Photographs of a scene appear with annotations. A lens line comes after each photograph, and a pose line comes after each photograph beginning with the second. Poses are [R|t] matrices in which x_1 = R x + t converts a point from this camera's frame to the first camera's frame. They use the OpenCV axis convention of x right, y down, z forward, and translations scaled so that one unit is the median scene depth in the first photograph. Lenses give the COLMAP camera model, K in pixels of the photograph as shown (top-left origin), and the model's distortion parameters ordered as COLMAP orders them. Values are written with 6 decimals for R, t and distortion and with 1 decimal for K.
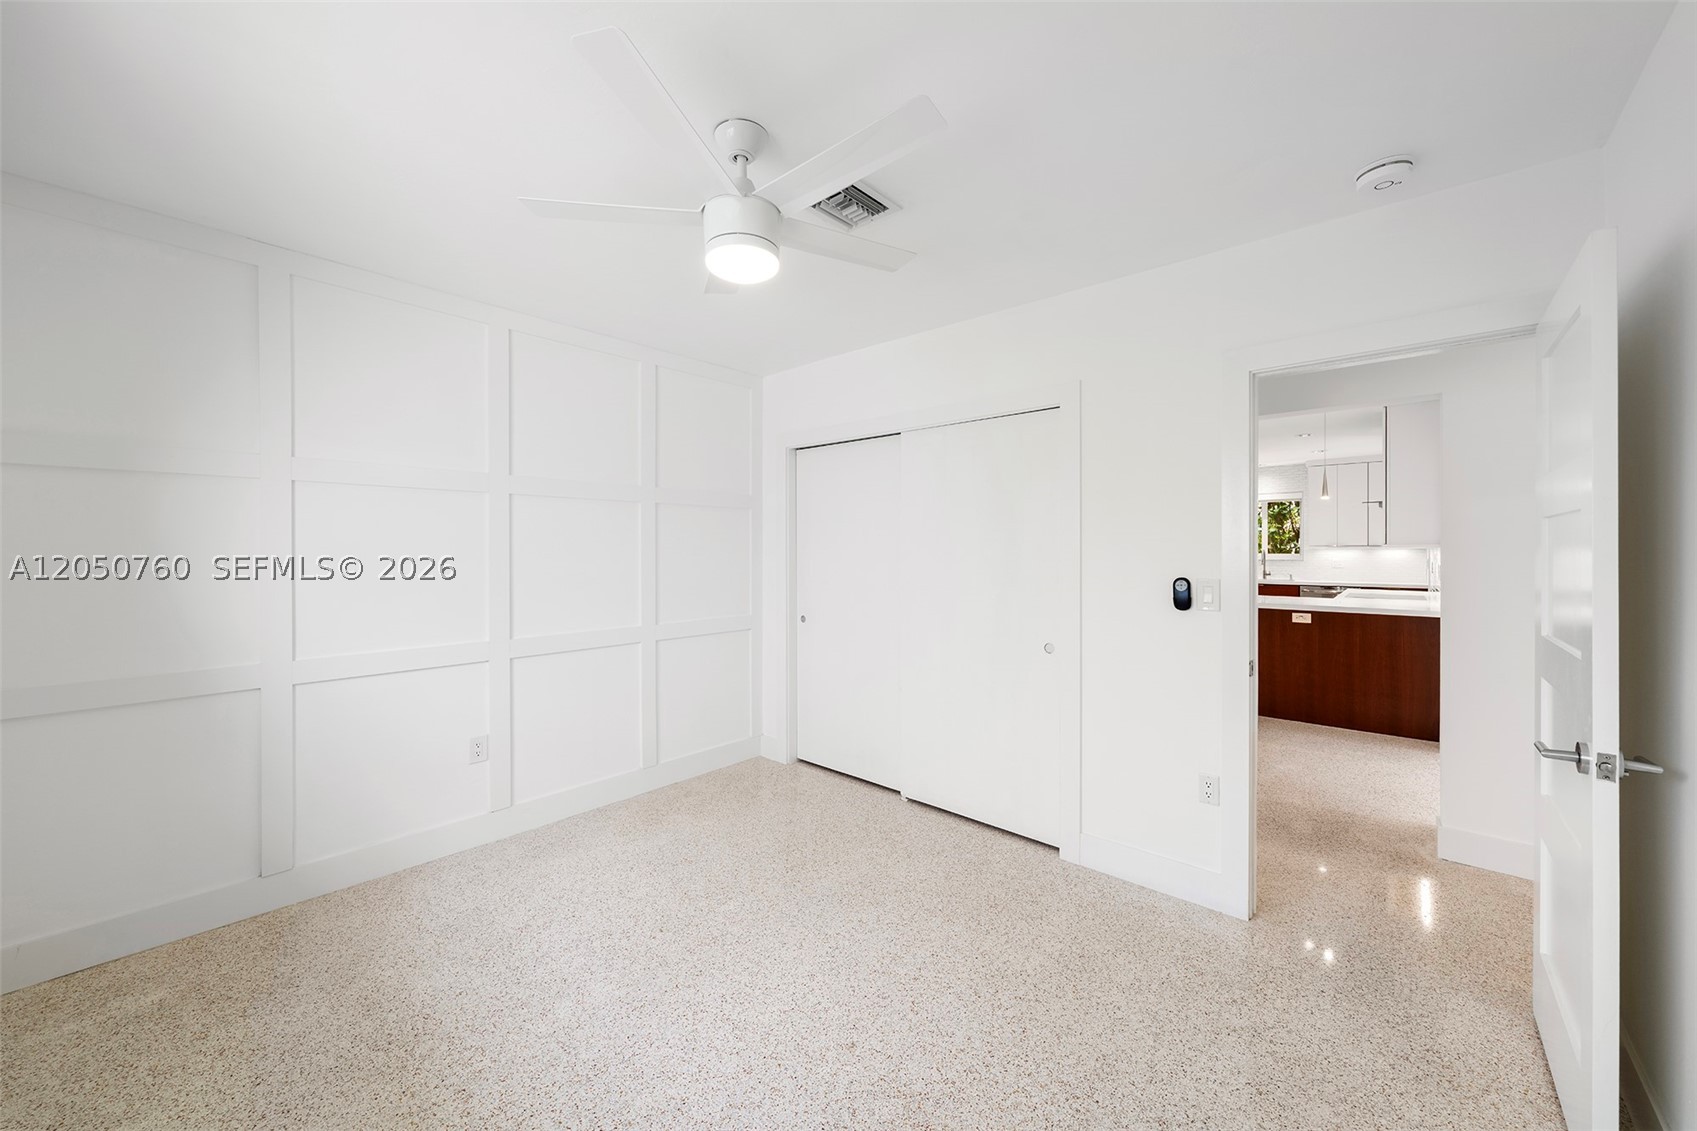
lens RADIAL K [[633.3, 0, 842.9], [0, 633.3, 555.7], [0, 0, 1]] dist [0.000165, 0.000007]
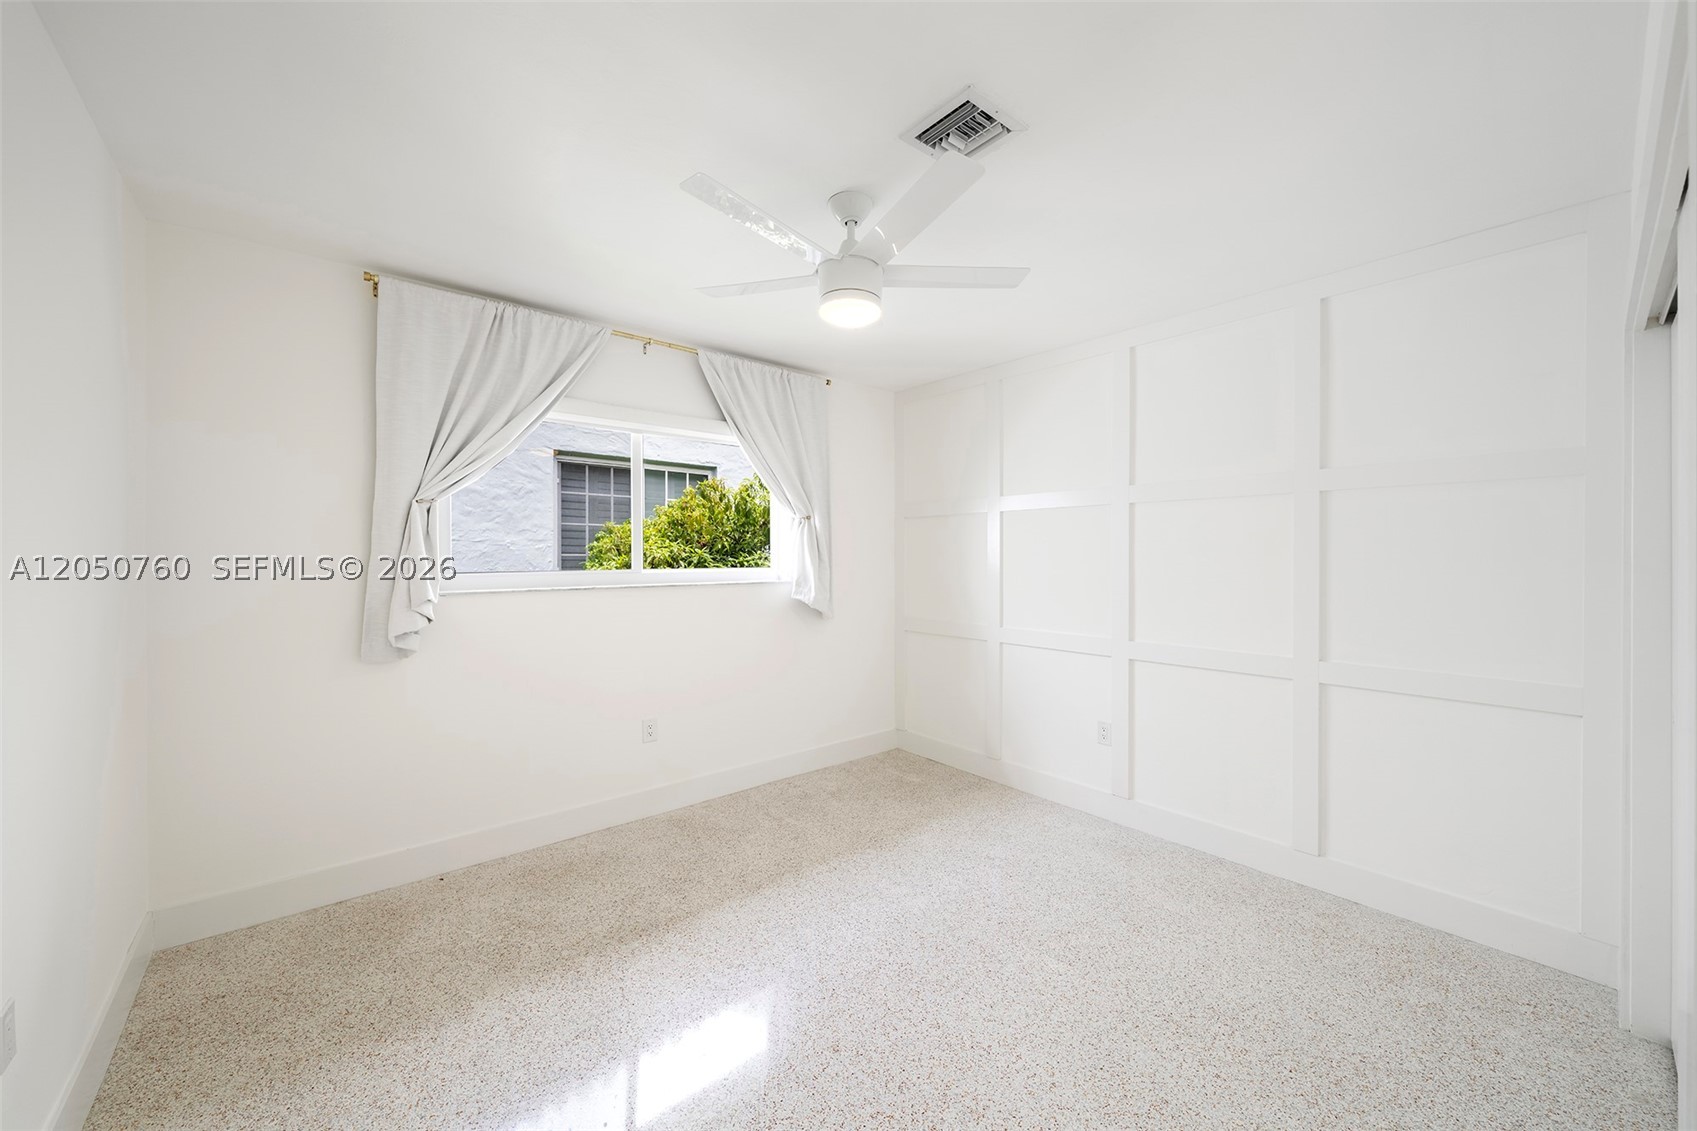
lens RADIAL K [[633.3, 0, 842.9], [0, 633.3, 555.7], [0, 0, 1]] dist [0.000165, 0.000007]
pose [[-0.150402, -0.003499, -0.988619, 0.728997], [-0.009956, 0.999948, -0.002025, -0.005464], [0.988575, 0.009538, -0.150429, 0.835276]]
